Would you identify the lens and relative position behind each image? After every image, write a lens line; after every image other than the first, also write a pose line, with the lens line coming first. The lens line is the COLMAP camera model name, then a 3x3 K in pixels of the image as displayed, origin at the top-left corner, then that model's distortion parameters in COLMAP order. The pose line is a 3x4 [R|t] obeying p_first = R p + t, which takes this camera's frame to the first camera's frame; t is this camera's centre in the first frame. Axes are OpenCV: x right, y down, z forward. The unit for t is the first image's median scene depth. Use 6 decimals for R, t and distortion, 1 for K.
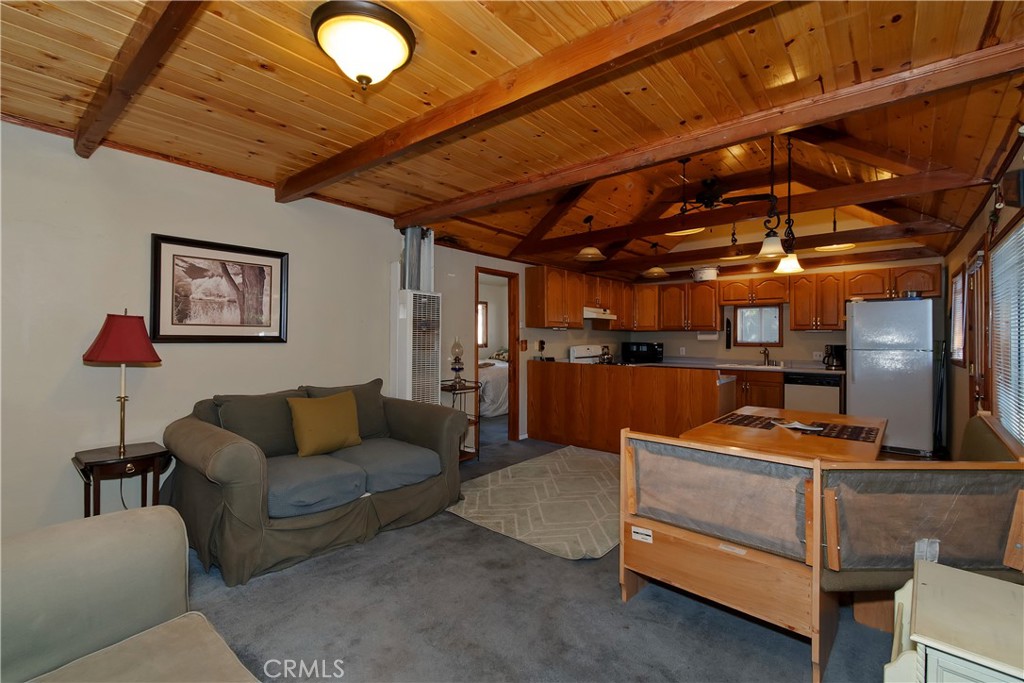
lens RADIAL K [[457.9, 0, 513.8], [0, 457.9, 338.9], [0, 0, 1]] dist [-0.004468, -0.000730]
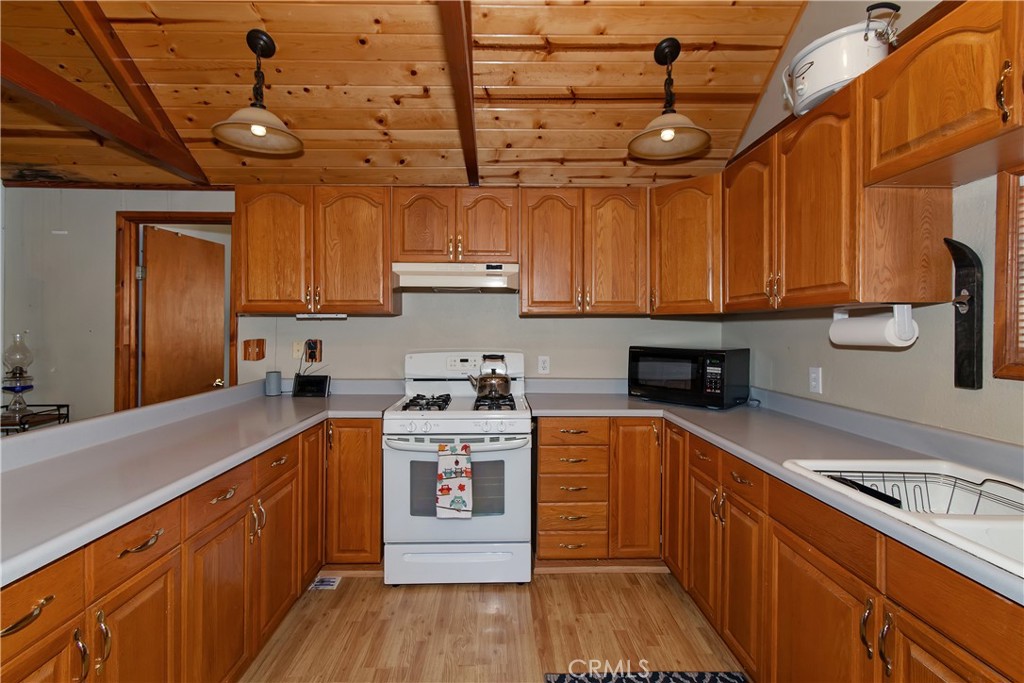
lens RADIAL K [[457.9, 0, 509.1], [0, 457.9, 337.4], [0, 0, 1]] dist [-0.004468, -0.000730]
pose [[0.647158, 0.002391, -0.762353, 0.572135], [0.002489, 0.999983, 0.005250, -0.001298], [0.762352, -0.005295, 0.647141, 0.853553]]
